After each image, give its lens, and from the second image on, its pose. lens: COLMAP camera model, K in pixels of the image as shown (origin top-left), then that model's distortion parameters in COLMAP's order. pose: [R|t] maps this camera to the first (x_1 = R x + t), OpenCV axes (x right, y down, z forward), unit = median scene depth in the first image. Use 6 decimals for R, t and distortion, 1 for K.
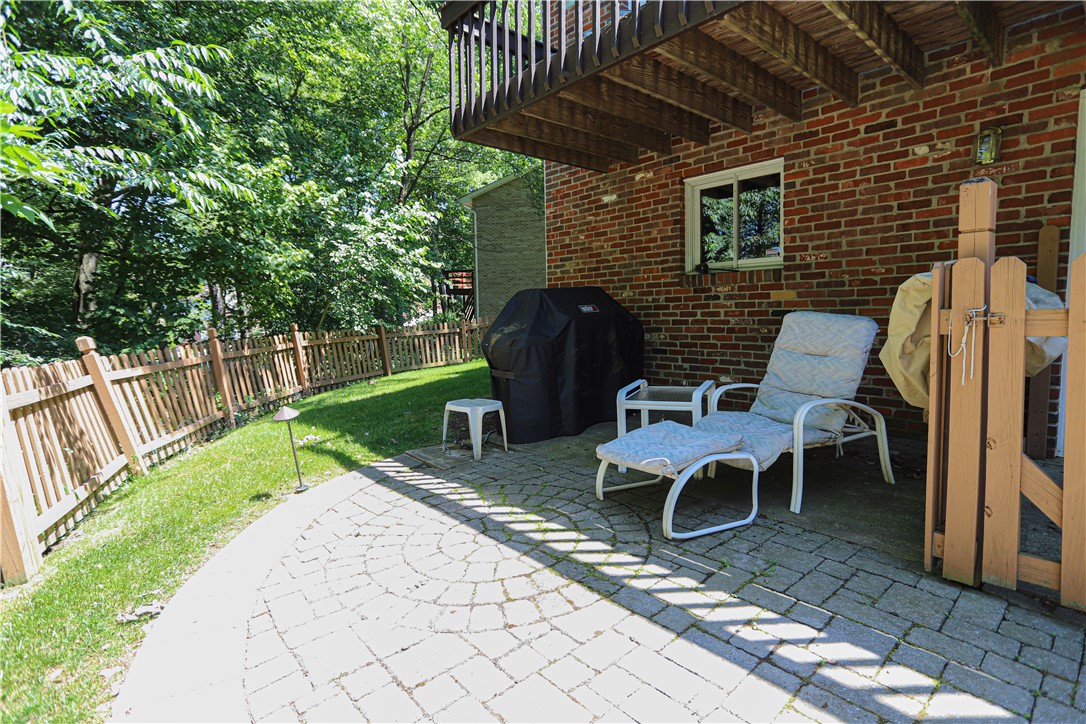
lens RADIAL K [[532.0, 0, 543.0], [0, 532.0, 362.0], [0, 0, 1]] dist [-0.023663, 0.000058]
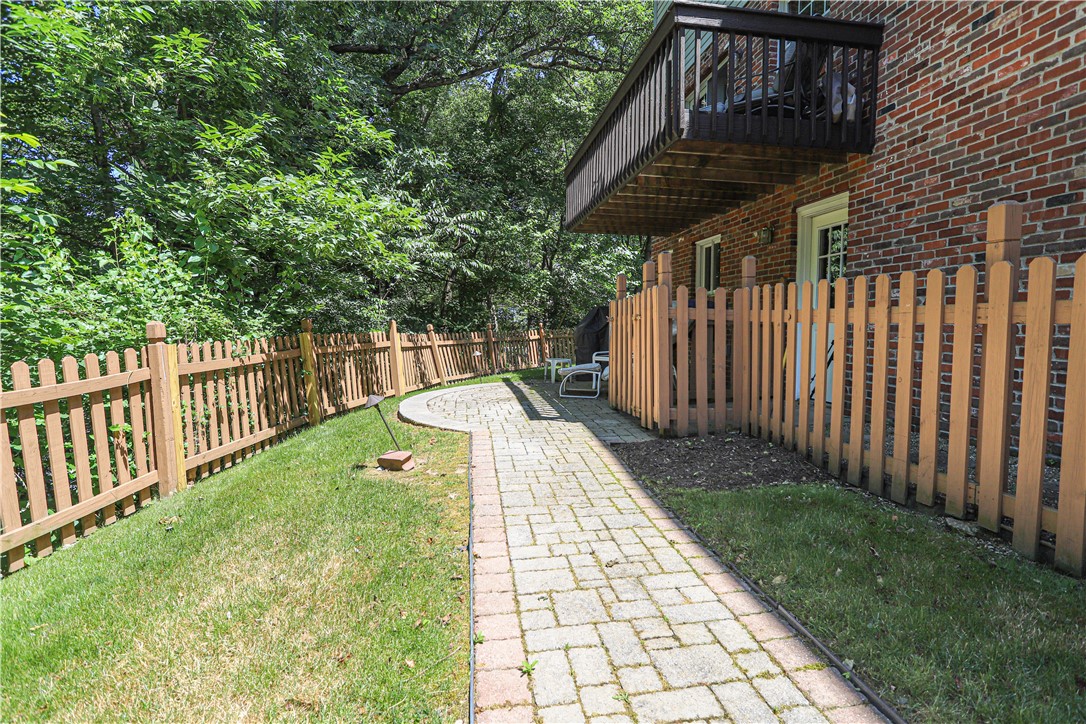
lens RADIAL K [[532.0, 0, 543.0], [0, 532.0, 362.0], [0, 0, 1]] dist [-0.023663, 0.000058]
pose [[0.835638, 0.057883, -0.546222, 0.815318], [-0.062901, 0.997974, 0.009525, 0.055079], [0.545667, 0.026398, 0.837586, -0.692915]]
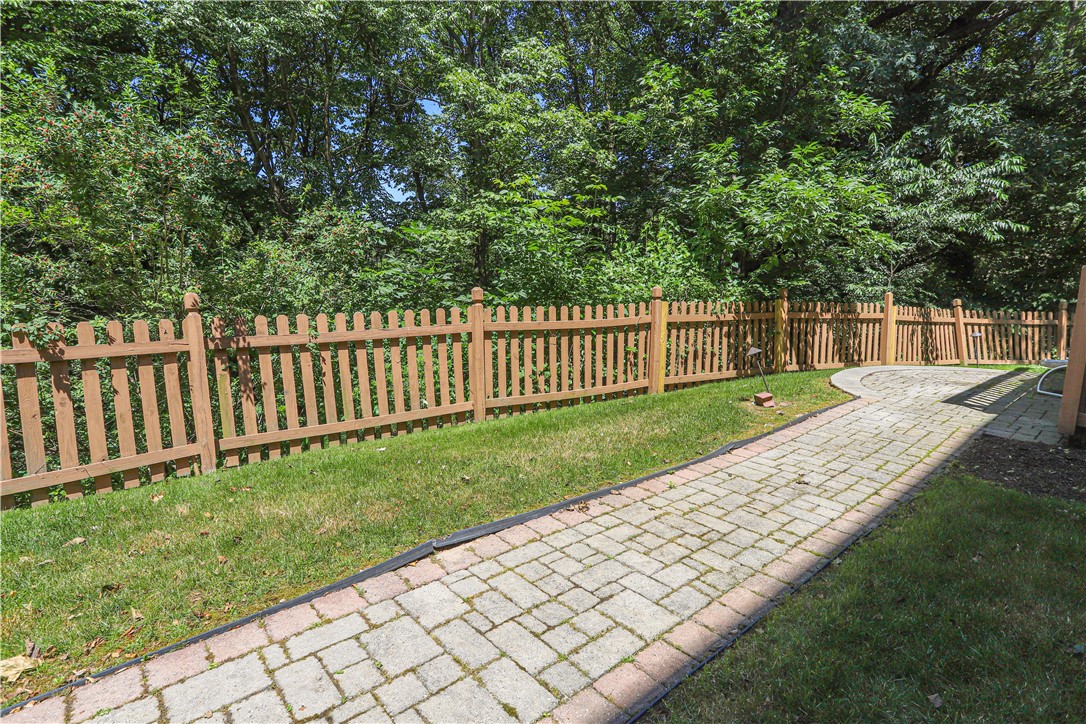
lens RADIAL K [[532.0, 0, 543.0], [0, 532.0, 362.0], [0, 0, 1]] dist [-0.023663, 0.000058]
pose [[-0.043352, 0.169277, -0.984615, 1.227816], [-0.118884, 0.977665, 0.173317, 0.024843], [0.991961, 0.124568, -0.022259, -0.561366]]
